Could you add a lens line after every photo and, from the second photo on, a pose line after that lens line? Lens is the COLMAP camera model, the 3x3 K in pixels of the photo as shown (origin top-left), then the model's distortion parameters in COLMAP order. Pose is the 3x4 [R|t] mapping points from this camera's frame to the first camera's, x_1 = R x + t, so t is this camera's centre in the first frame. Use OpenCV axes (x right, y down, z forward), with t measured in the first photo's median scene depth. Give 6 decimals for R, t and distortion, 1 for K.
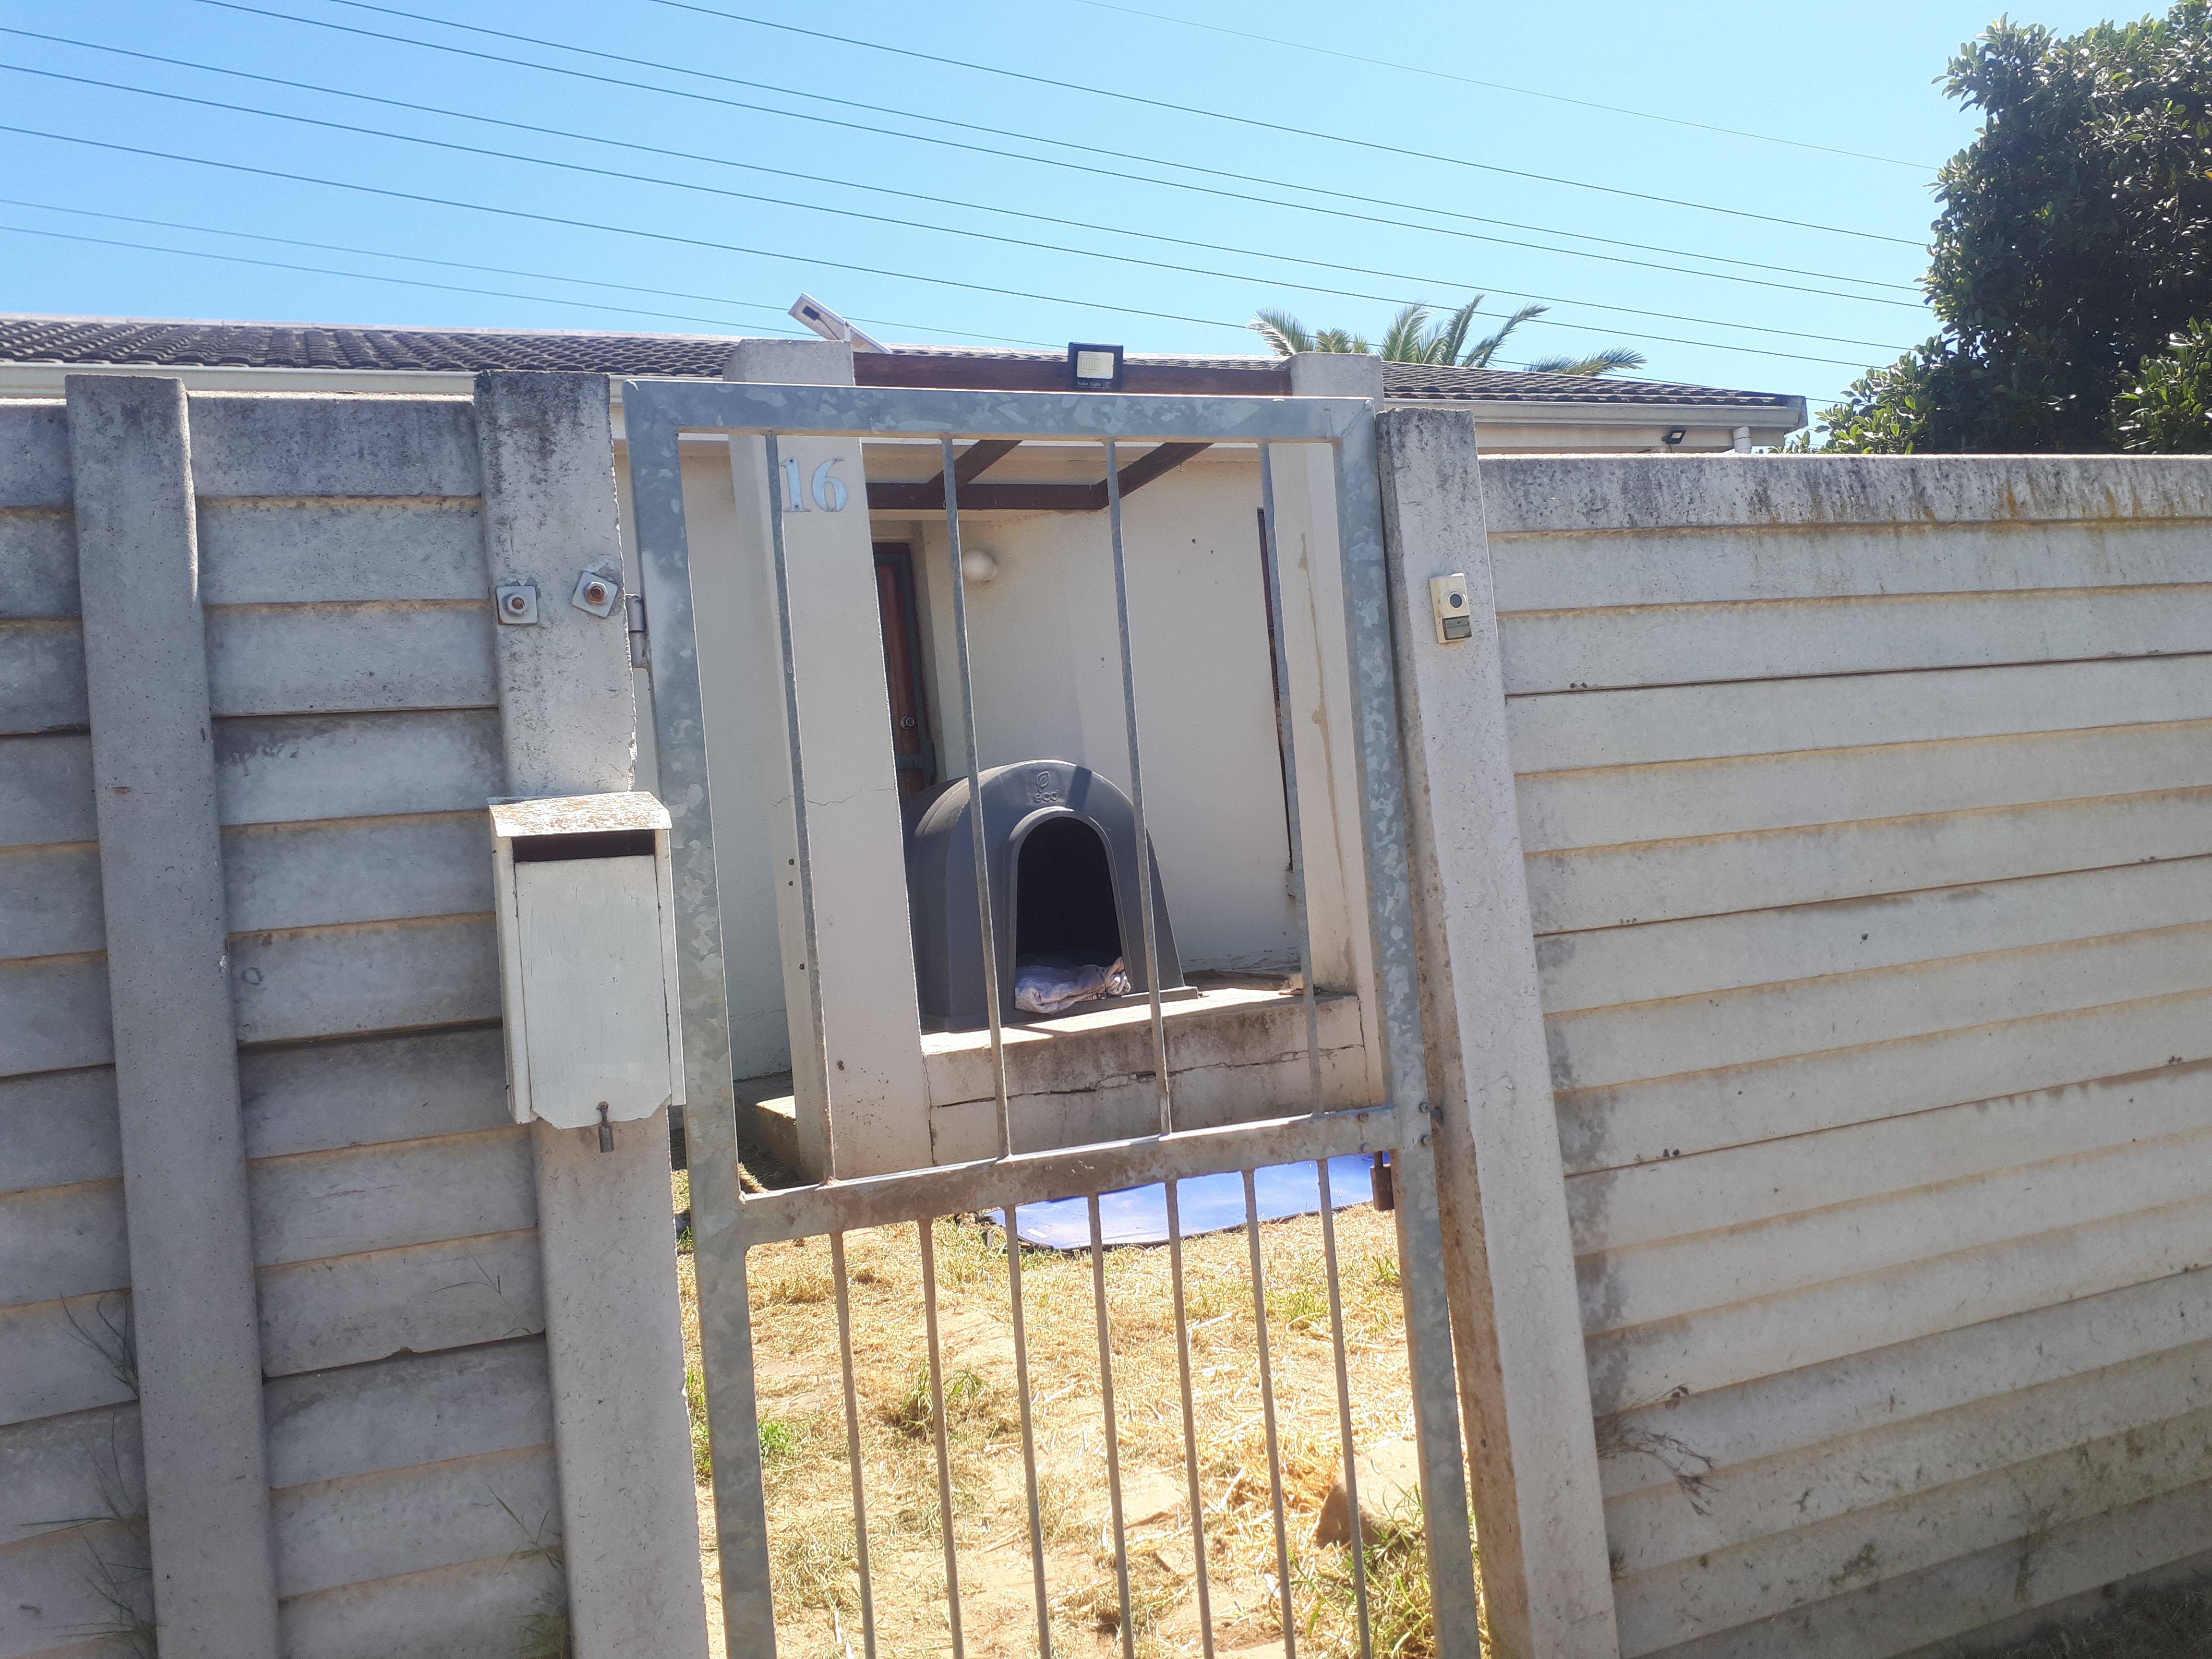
lens RADIAL K [[1765.5, 0, 1114.4], [0, 1765.5, 843.5], [0, 0, 1]] dist [0.049806, -0.075918]
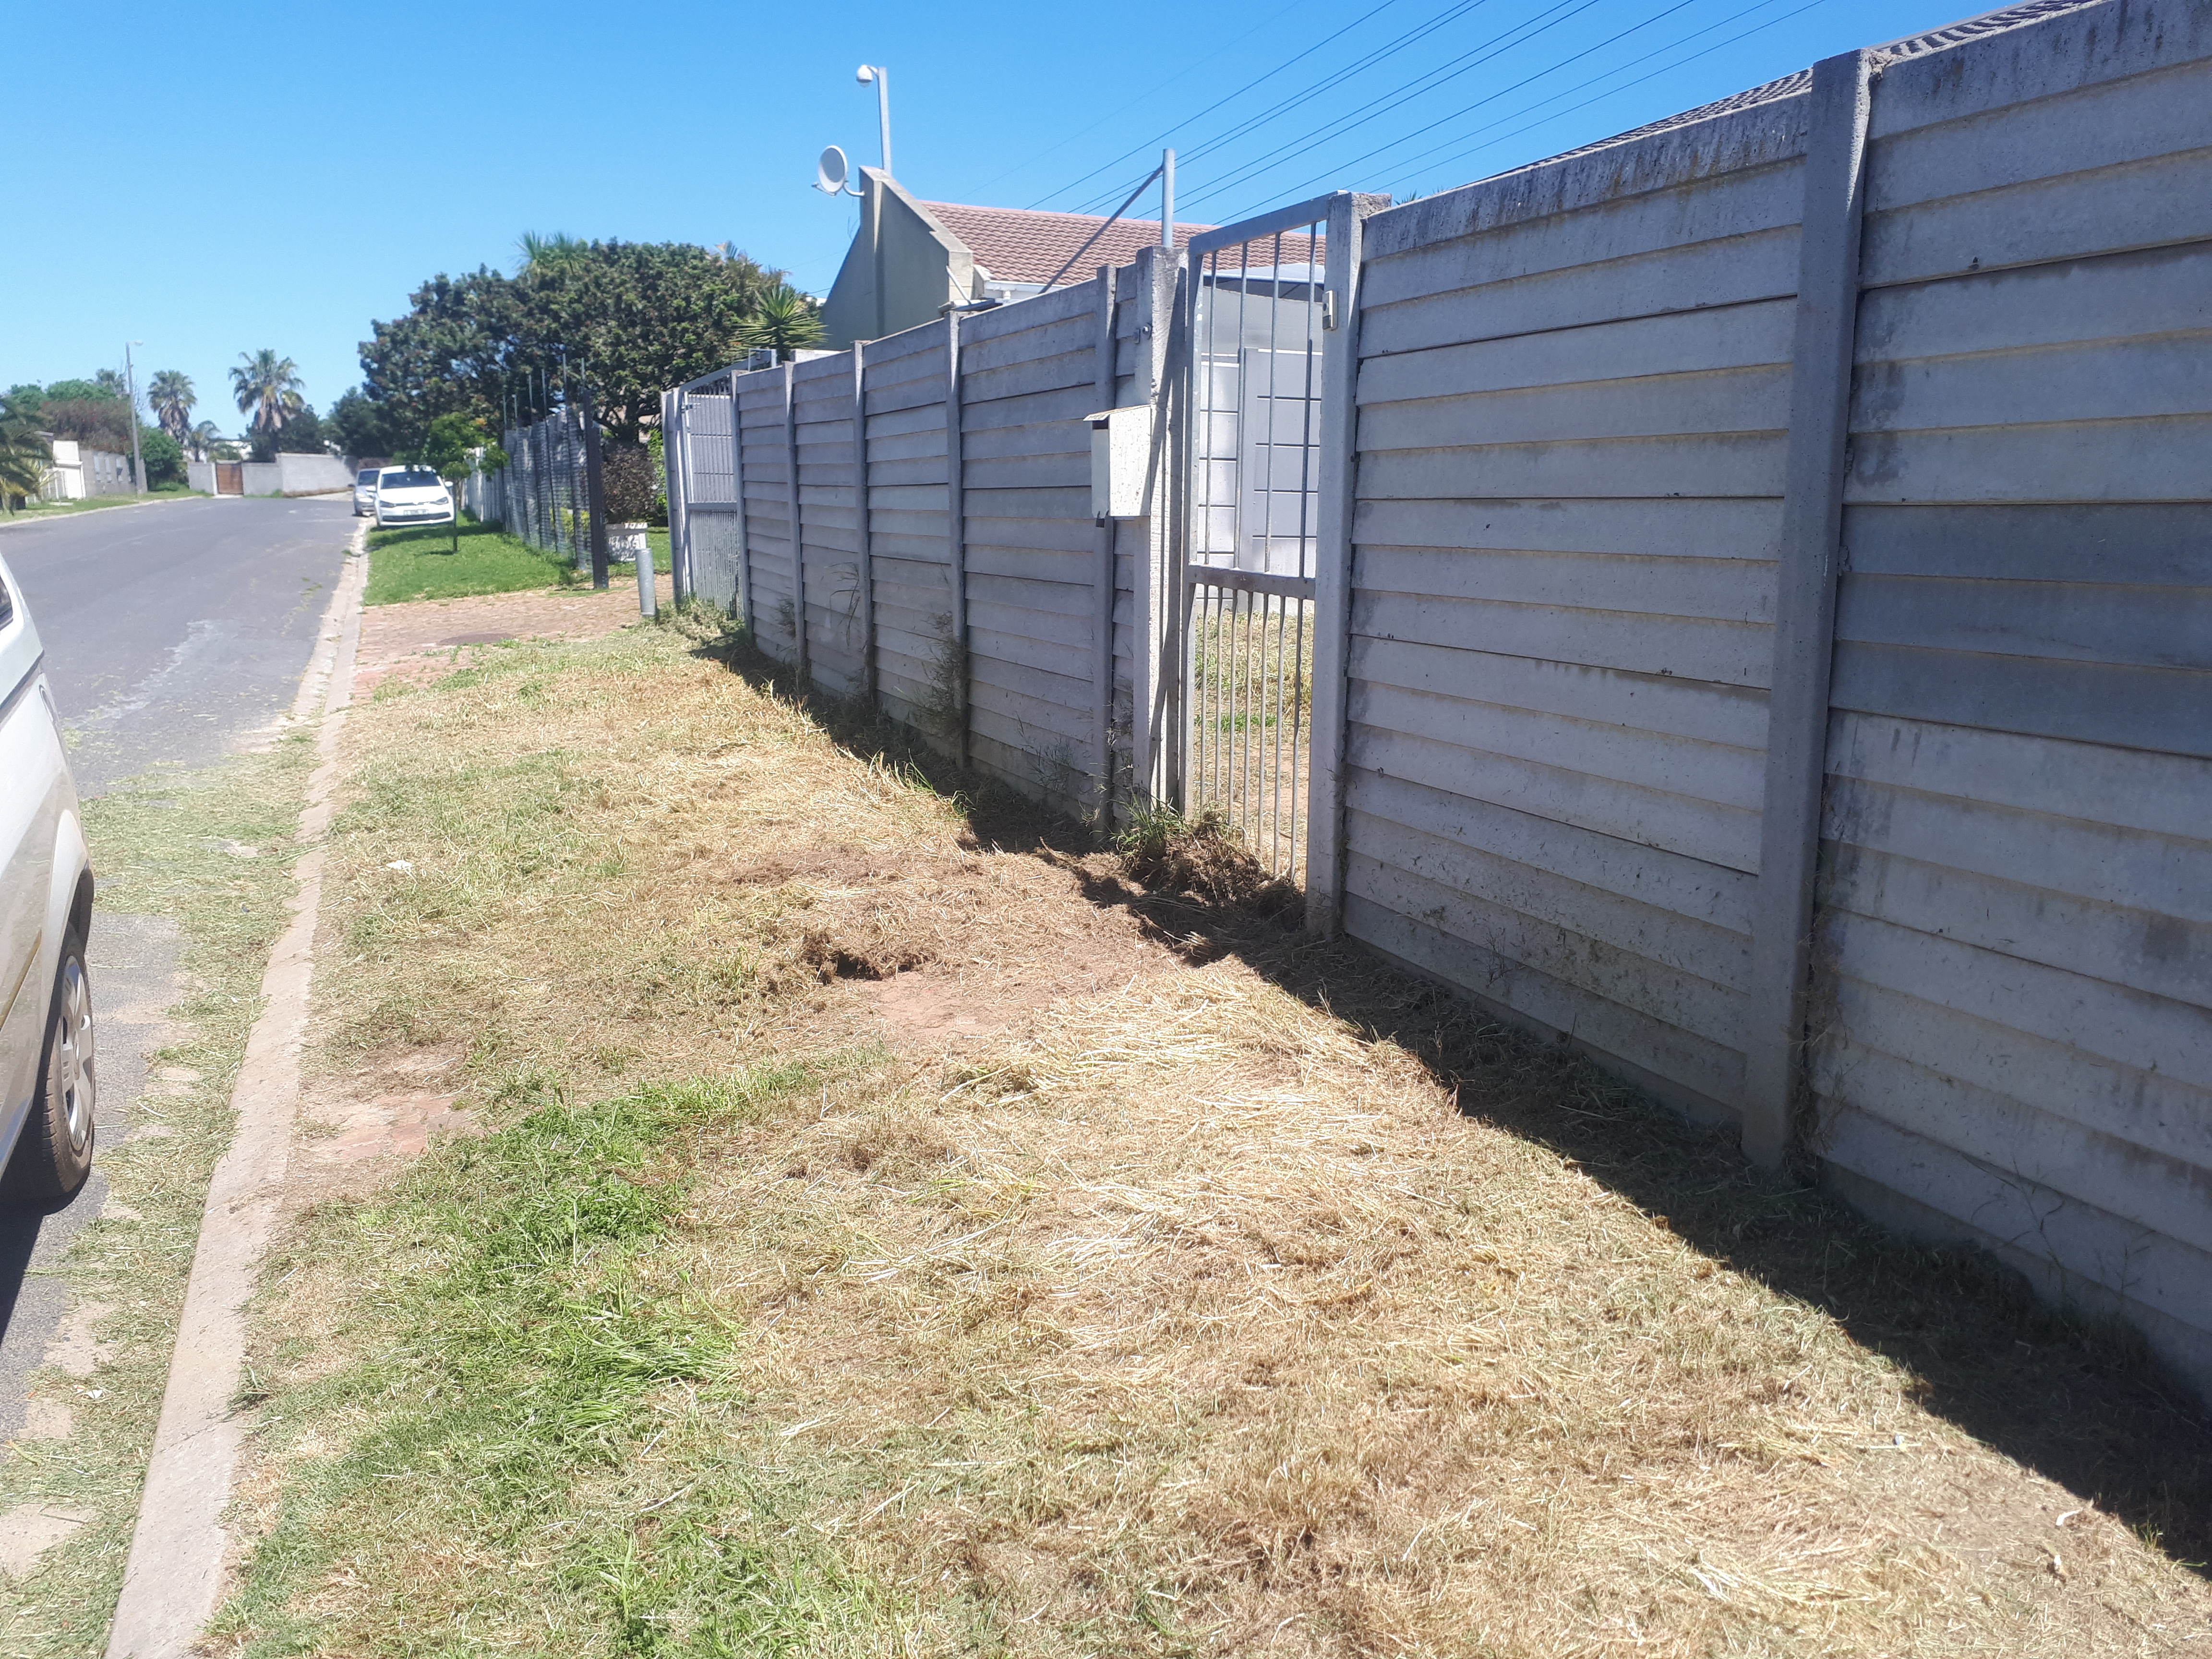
lens RADIAL K [[1765.5, 0, 1153.8], [0, 1765.5, 873.4], [0, 0, 1]] dist [0.049806, -0.075918]
pose [[0.014129, 0.293210, -0.955944, 2.115224], [0.001777, 0.956030, 0.293263, -0.114387], [0.999899, -0.005843, 0.012987, 0.780898]]
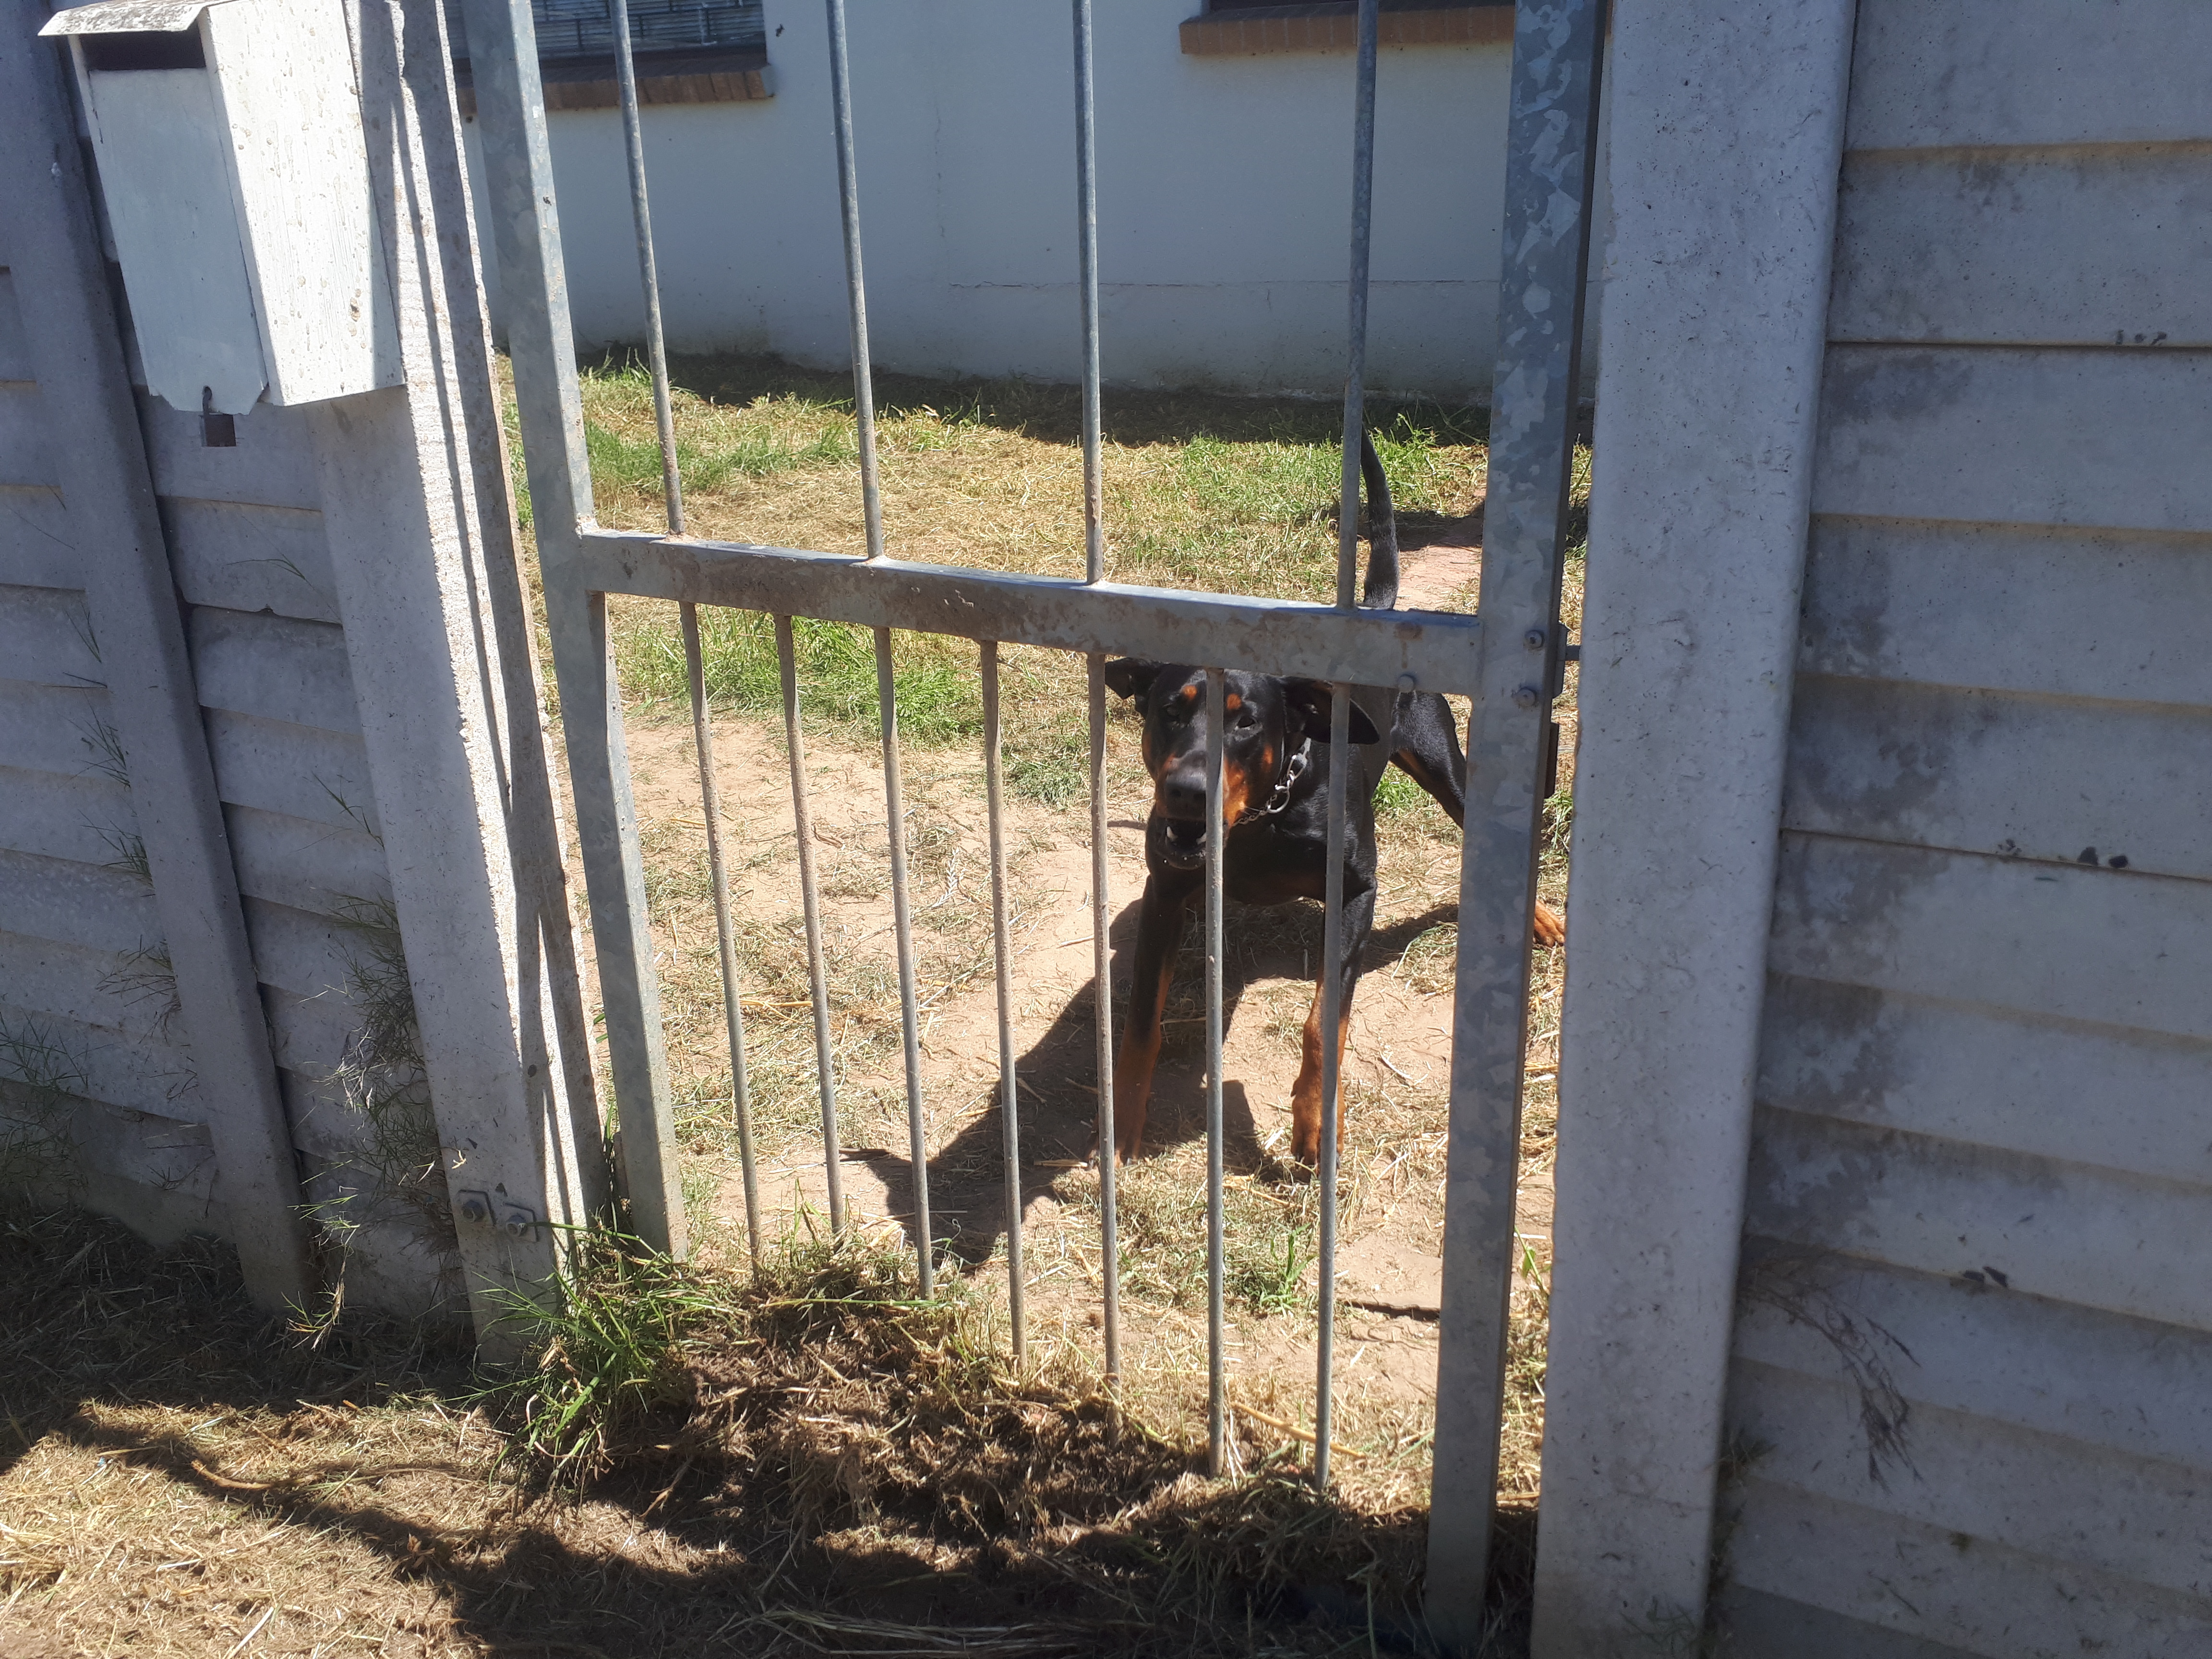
lens RADIAL K [[1765.5, 0, 1113.5], [0, 1765.5, 842.3], [0, 0, 1]] dist [0.049806, -0.075918]
pose [[0.678316, 0.333346, -0.654803, 0.462530], [-0.028310, 0.902363, 0.430047, -0.024954], [0.734224, -0.273170, 0.621524, 0.543172]]
